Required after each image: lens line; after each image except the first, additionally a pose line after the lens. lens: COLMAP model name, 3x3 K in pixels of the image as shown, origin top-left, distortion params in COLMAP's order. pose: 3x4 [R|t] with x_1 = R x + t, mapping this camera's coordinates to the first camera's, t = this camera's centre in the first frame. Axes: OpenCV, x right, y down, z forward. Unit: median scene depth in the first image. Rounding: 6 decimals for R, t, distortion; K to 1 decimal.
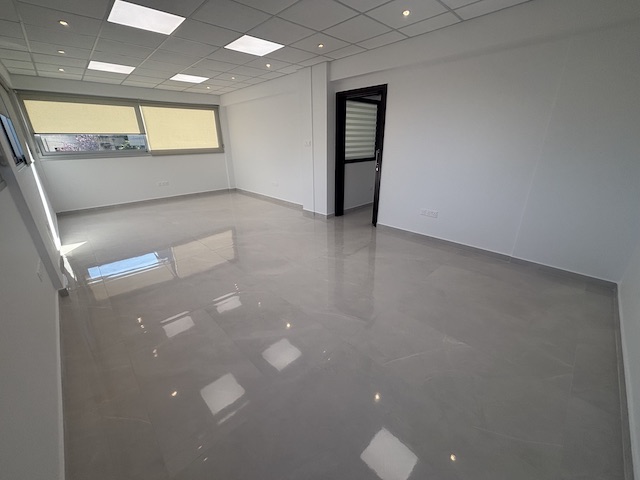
lens RADIAL K [[257.8, 0, 314.4], [0, 257.8, 238.4], [0, 0, 1]] dist [-0.000864, -0.000463]
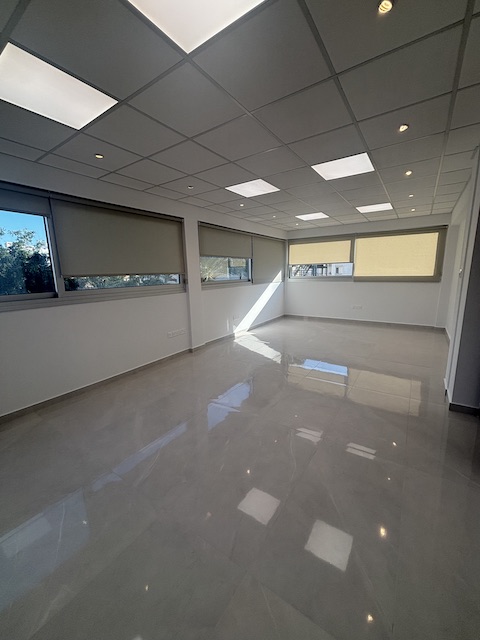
lens RADIAL K [[257.8, 0, 240.0], [0, 257.8, 320.0], [0, 0, 1]] dist [-0.000864, -0.000463]
pose [[0.205923, 0.190205, -0.959905, 0.413554], [-0.333546, 0.935830, 0.113881, -0.156917], [0.919969, 0.296721, 0.256151, 0.388418]]
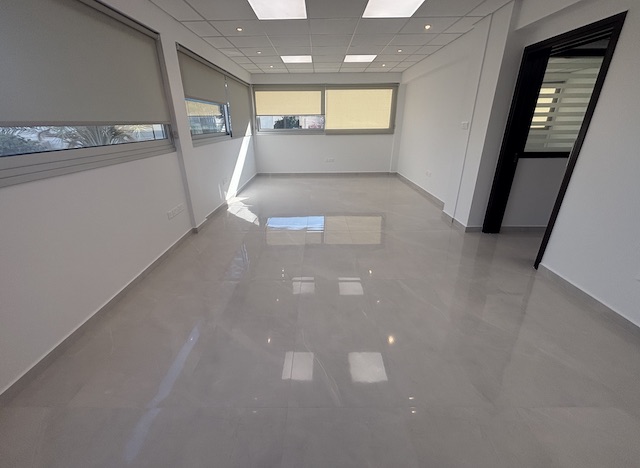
lens RADIAL K [[263.1, 0, 314.7], [0, 263.1, 221.4], [0, 0, 1]] dist [-0.000267, 0.000531]
pose [[0.717032, 0.252300, -0.649777, 0.203351], [-0.250589, 0.963175, 0.097462, -0.066930], [0.650438, 0.092943, 0.753851, 0.171315]]
